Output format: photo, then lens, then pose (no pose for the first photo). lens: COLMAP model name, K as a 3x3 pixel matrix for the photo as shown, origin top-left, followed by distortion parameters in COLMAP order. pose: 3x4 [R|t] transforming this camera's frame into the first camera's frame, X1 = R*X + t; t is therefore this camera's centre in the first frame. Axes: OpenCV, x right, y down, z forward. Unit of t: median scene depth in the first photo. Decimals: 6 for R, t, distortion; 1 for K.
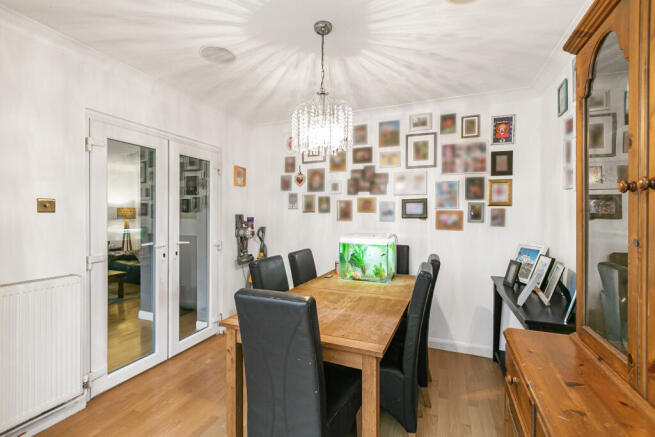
lens RADIAL K [[297.9, 0, 327.1], [0, 297.9, 216.7], [0, 0, 1]] dist [0.001892, -0.000464]
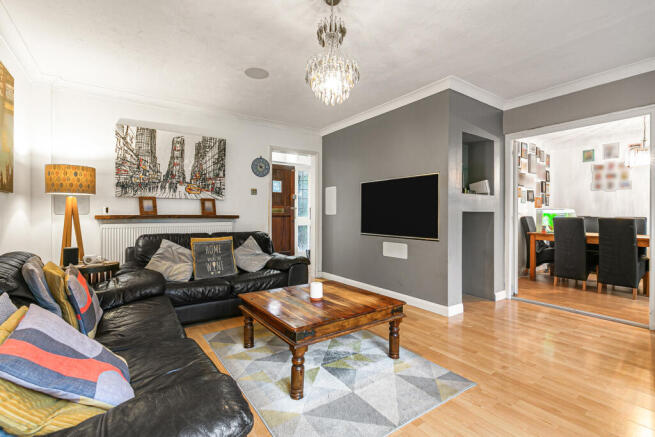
lens RADIAL K [[297.9, 0, 326.8], [0, 297.9, 215.0], [0, 0, 1]] dist [0.001892, -0.000464]
pose [[0.532336, -0.003861, 0.846524, -2.034283], [0.002300, 0.999993, 0.003114, 0.086120], [-0.846530, 0.000289, 0.532341, 1.180878]]
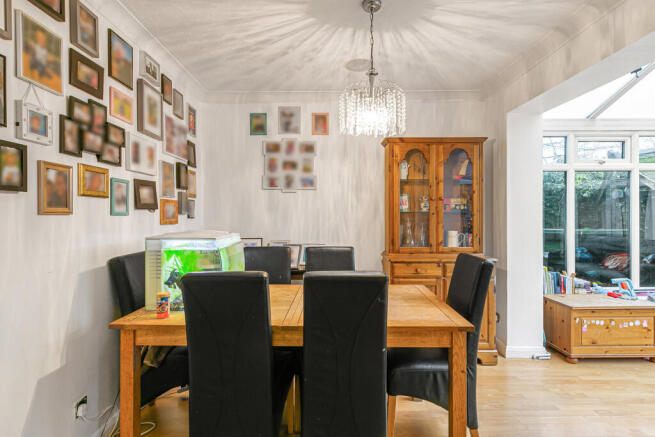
lens RADIAL K [[337.0, 0, 330.3], [0, 337.0, 216.8], [0, 0, 1]] dist [-0.007267, 0.000704]
pose [[-0.393959, -0.008281, 0.919091, -0.612412], [0.006306, 0.999912, 0.011712, 0.017829], [-0.919106, 0.010410, -0.393872, 1.000160]]
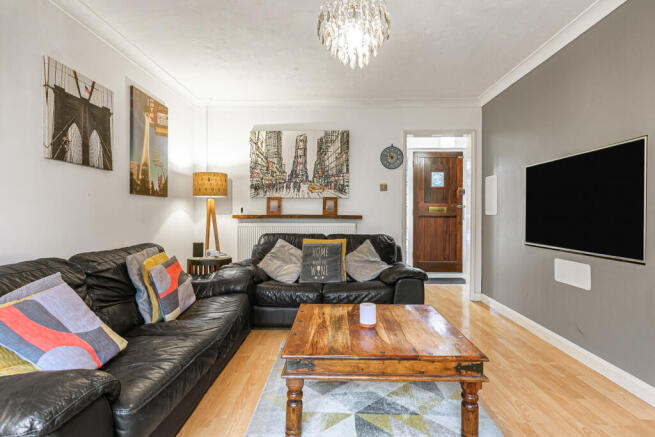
lens RADIAL K [[345.1, 0, 325.8], [0, 345.1, 216.3], [0, 0, 1]] dist [-0.002004, 0.001466]
pose [[0.932241, -0.003860, 0.361816, -1.710011], [0.001800, 0.999980, 0.006030, 0.086622], [-0.361832, -0.004970, 0.932230, 1.005337]]
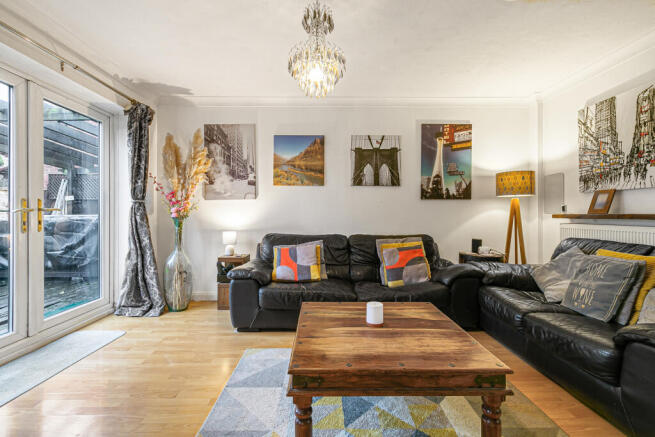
lens RADIAL K [[297.9, 0, 328.1], [0, 297.9, 212.5], [0, 0, 1]] dist [0.001892, -0.000464]
pose [[0.400051, -0.005234, -0.916478, -0.861122], [-0.000838, 0.999981, -0.006077, 0.089649], [0.916493, 0.003199, 0.400039, 1.299223]]
